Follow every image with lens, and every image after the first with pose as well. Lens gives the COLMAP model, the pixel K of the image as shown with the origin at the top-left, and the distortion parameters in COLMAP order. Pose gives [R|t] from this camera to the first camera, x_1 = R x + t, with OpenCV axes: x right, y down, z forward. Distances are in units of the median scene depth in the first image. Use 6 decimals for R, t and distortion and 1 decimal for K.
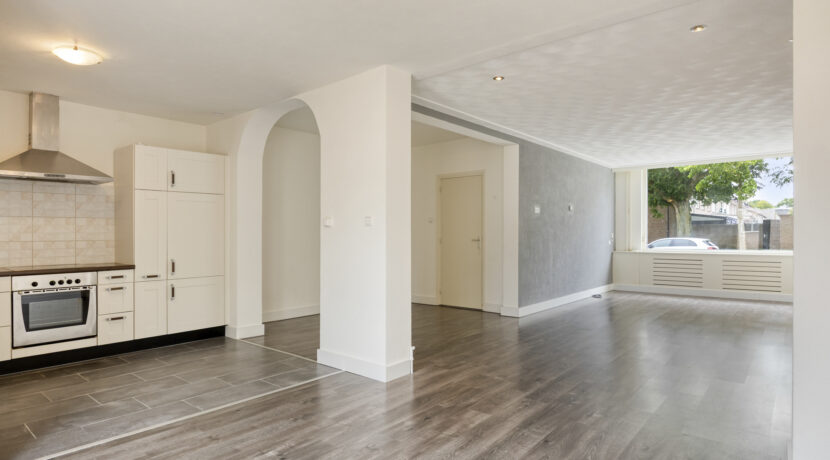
lens RADIAL K [[464.6, 0, 414.8], [0, 464.6, 229.7], [0, 0, 1]] dist [-0.001332, -0.002173]
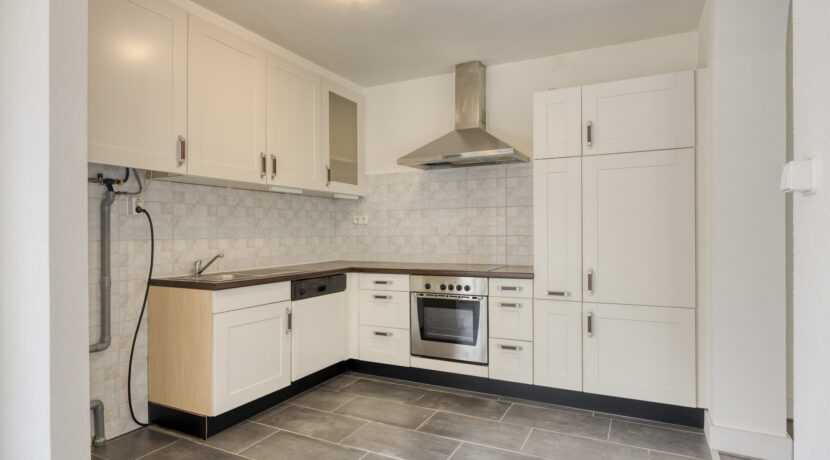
lens RADIAL K [[464.6, 0, 416.2], [0, 464.6, 228.7], [0, 0, 1]] dist [-0.001332, -0.002173]
pose [[0.237787, 0.000365, -0.971317, 0.006243], [0.015191, 0.999876, 0.004095, 0.006150], [0.971199, -0.015729, 0.237752, 0.644858]]
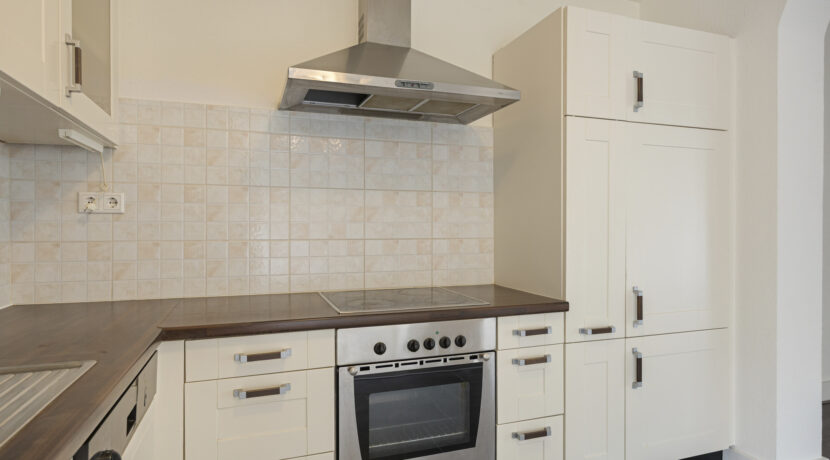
lens RADIAL K [[464.6, 0, 413.1], [0, 464.6, 229.4], [0, 0, 1]] dist [-0.001332, -0.002173]
pose [[0.867936, 0.009534, -0.496585, -0.493880], [-0.002222, 0.999880, 0.015314, 0.006377], [0.496671, -0.012188, 0.867853, 0.551999]]
